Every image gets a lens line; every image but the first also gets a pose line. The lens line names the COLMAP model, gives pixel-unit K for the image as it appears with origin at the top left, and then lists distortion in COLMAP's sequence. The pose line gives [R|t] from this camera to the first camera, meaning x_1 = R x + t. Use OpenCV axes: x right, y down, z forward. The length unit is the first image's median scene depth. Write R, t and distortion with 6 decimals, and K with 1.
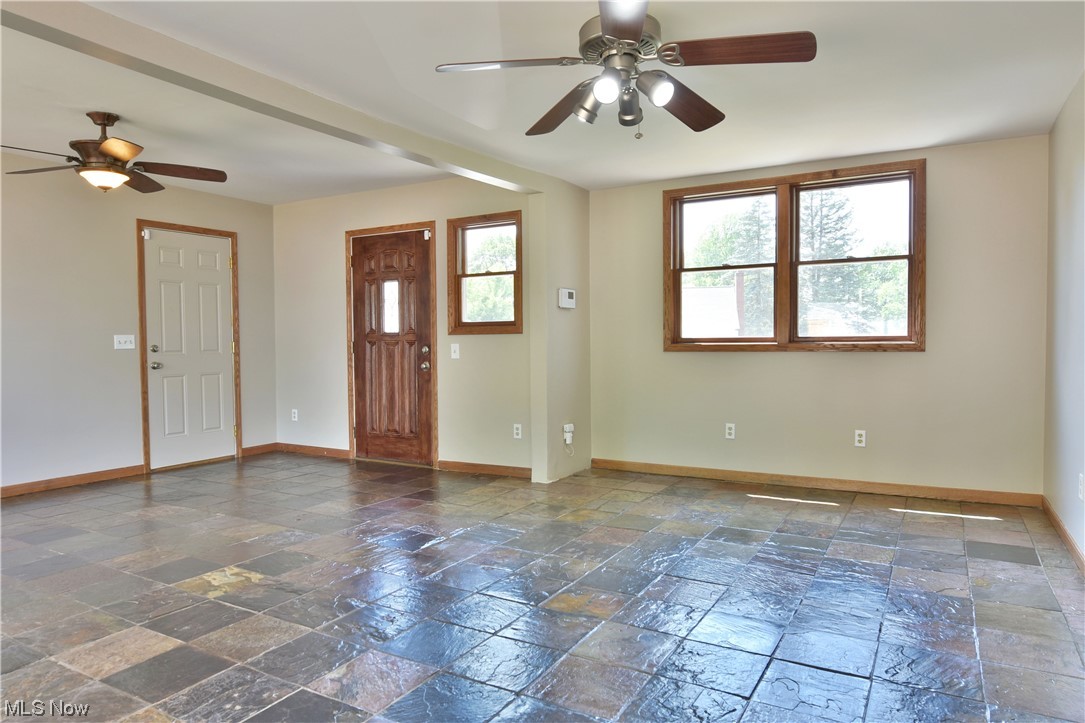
lens RADIAL K [[687.4, 0, 545.4], [0, 687.4, 365.2], [0, 0, 1]] dist [-0.005980, -0.009449]
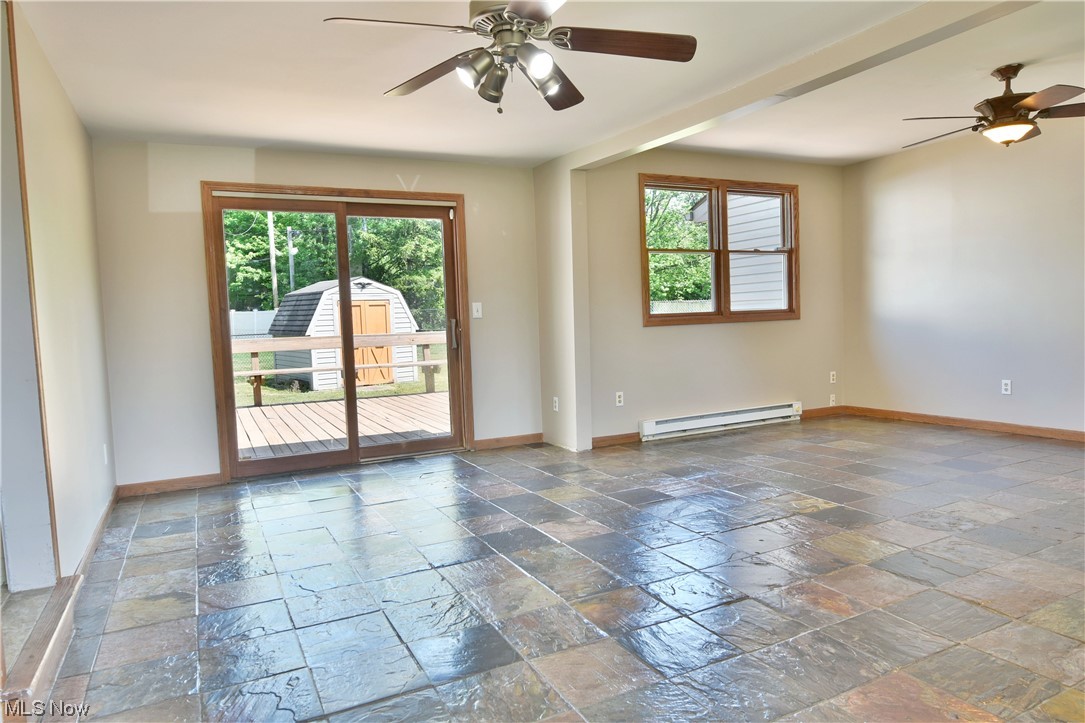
lens RADIAL K [[687.4, 0, 545.5], [0, 687.4, 365.1], [0, 0, 1]] dist [-0.005980, -0.009449]
pose [[-0.540259, 0.090131, -0.836658, 0.408949], [0.009380, 0.994831, 0.101114, -0.028846], [0.841447, 0.046780, -0.538311, 0.681343]]
